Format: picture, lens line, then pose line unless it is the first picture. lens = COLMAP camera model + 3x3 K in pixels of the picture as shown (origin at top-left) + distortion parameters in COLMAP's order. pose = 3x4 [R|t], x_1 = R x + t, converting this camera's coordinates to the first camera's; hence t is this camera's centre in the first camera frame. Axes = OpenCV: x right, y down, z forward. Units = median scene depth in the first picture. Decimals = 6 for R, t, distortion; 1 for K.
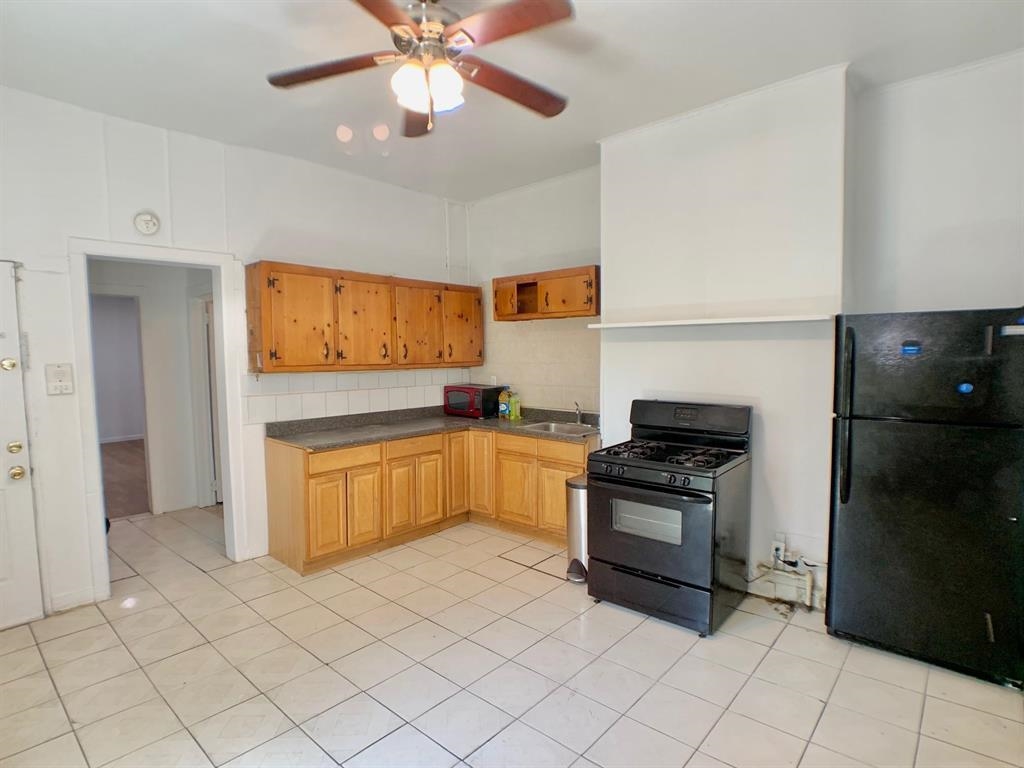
lens RADIAL K [[541.1, 0, 511.2], [0, 541.1, 384.6], [0, 0, 1]] dist [-0.037196, 0.005448]
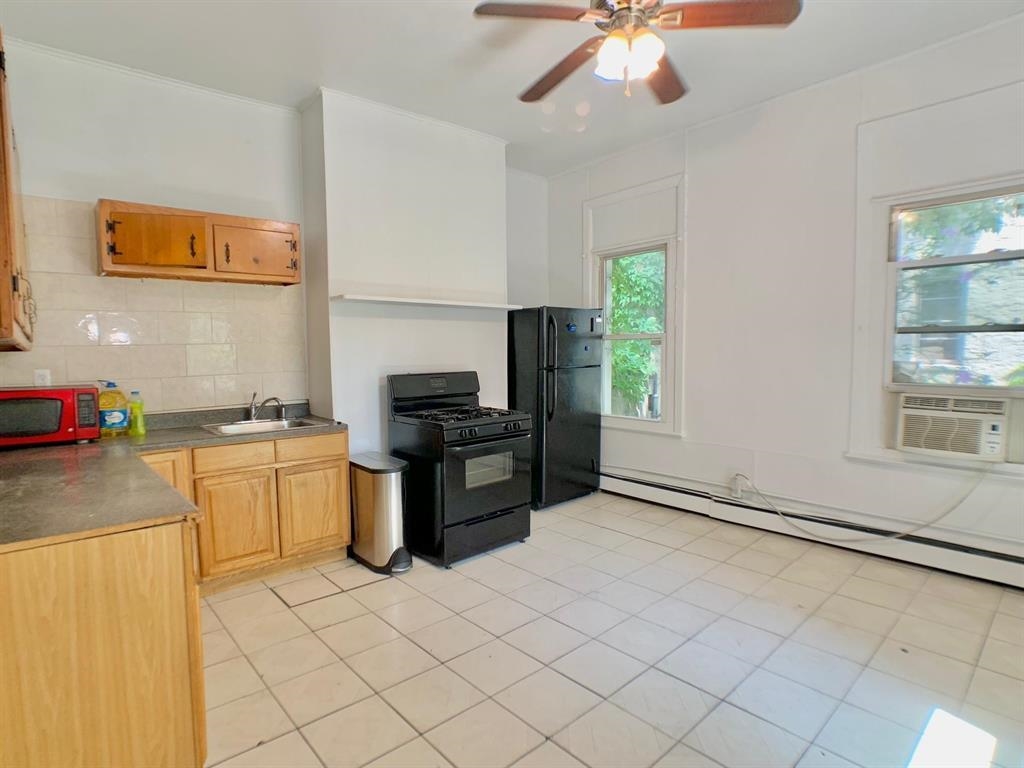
lens RADIAL K [[541.1, 0, 511.6], [0, 541.1, 387.6], [0, 0, 1]] dist [-0.037196, 0.005448]
pose [[0.109774, -0.071526, 0.991380, -0.770573], [0.068368, 0.995589, 0.064260, 0.002029], [-0.991603, 0.060725, 0.114179, 0.693665]]
